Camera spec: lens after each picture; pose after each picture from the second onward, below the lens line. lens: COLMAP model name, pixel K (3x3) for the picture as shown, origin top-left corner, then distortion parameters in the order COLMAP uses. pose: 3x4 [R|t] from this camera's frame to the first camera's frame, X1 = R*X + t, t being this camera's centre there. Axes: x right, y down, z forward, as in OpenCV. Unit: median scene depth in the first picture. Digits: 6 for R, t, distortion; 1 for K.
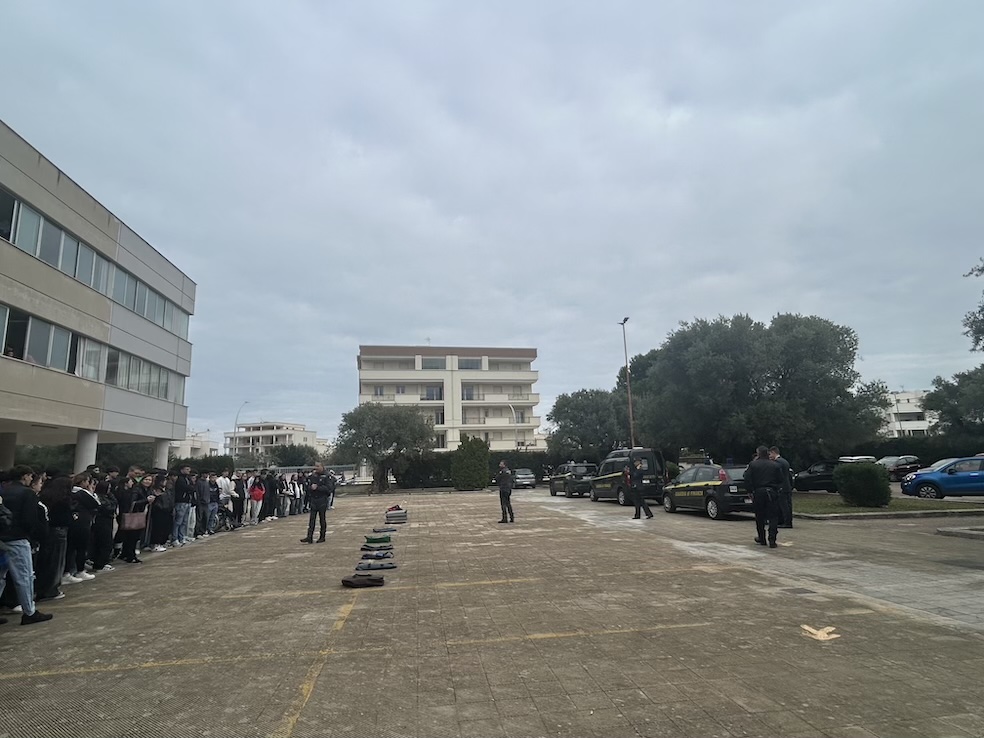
lens RADIAL K [[525.3, 0, 492.6], [0, 525.3, 368.7], [0, 0, 1]] dist [-0.015247, -0.000354]
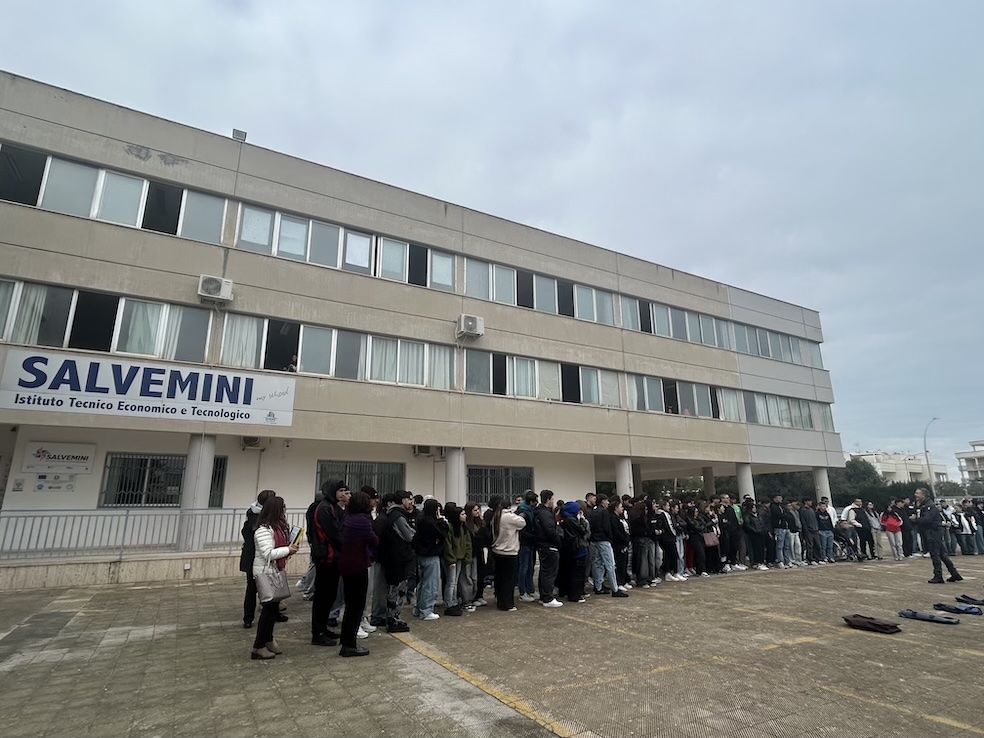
lens RADIAL K [[525.3, 0, 493.7], [0, 525.3, 370.7], [0, 0, 1]] dist [-0.015247, -0.000354]
pose [[0.362246, -0.204535, -0.909364, 0.161584], [0.162559, 0.974538, -0.154438, 0.004471], [0.917798, -0.091880, 0.386271, 0.036642]]
